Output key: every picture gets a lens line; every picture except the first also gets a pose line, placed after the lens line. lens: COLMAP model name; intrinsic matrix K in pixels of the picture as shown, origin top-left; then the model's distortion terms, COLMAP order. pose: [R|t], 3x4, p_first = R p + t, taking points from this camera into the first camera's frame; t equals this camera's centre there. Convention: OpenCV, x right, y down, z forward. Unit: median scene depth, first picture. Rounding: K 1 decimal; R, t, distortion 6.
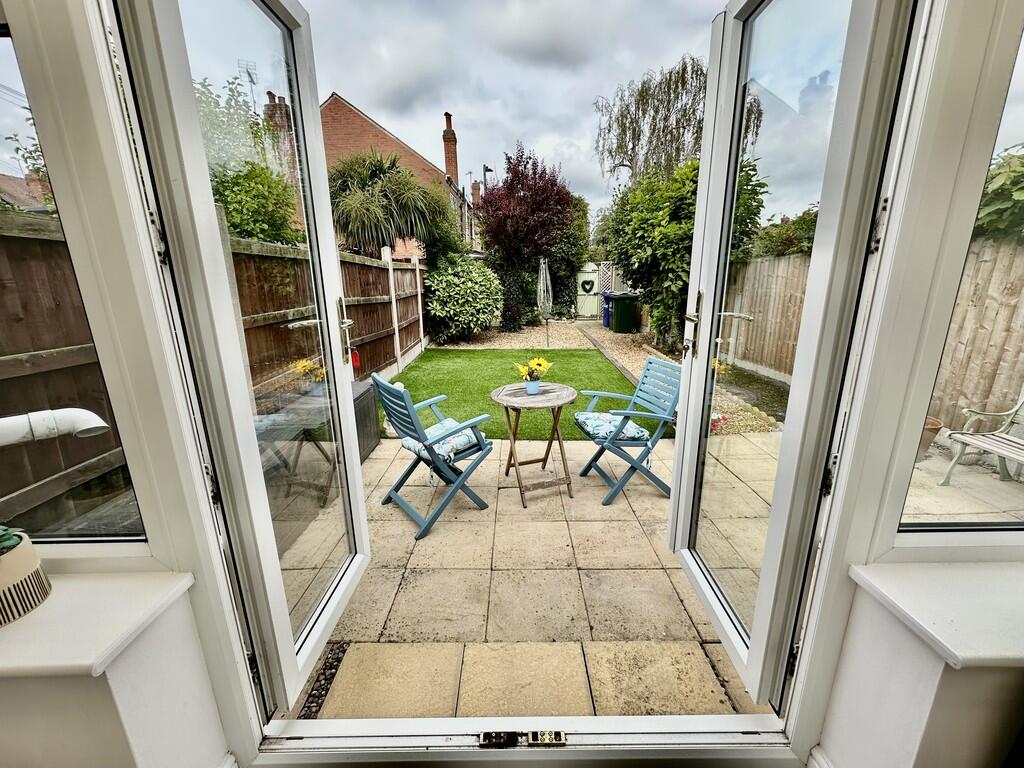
lens RADIAL K [[410.3, 0, 510.3], [0, 410.3, 382.6], [0, 0, 1]] dist [-0.000906, 0.000683]
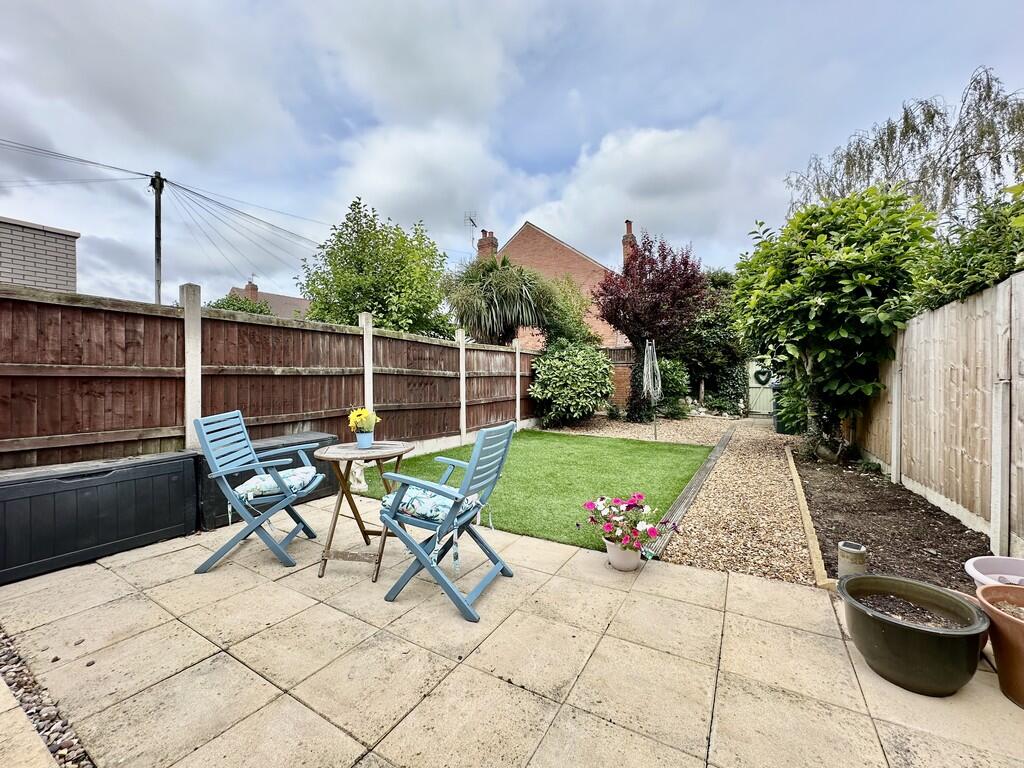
lens RADIAL K [[410.3, 0, 508.4], [0, 410.3, 380.7], [0, 0, 1]] dist [-0.000906, 0.000683]
pose [[0.864953, 0.016445, -0.501583, 0.264554], [-0.135109, 0.970192, -0.201179, 0.006947], [0.483323, 0.241779, 0.841393, 0.117415]]
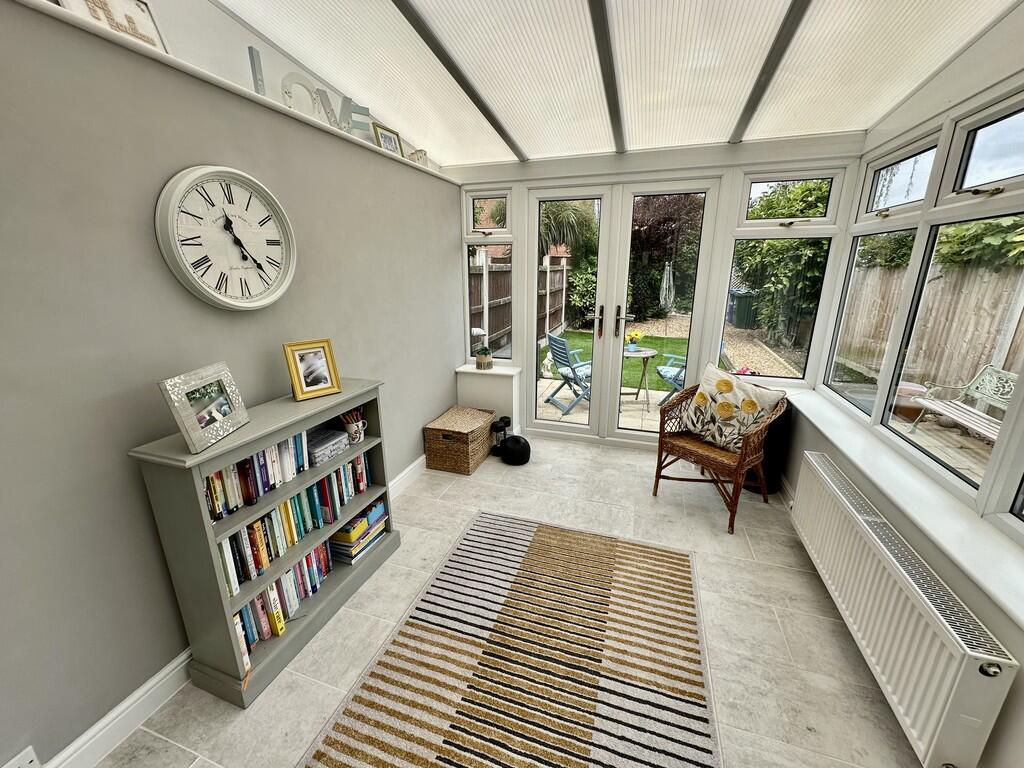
lens RADIAL K [[410.3, 0, 511.0], [0, 410.3, 382.8], [0, 0, 1]] dist [-0.000906, 0.000683]
pose [[0.950006, 0.097393, -0.296652, 0.033054], [-0.090360, 0.995208, 0.037364, 0.048178], [0.298869, -0.008691, 0.954255, -0.290122]]
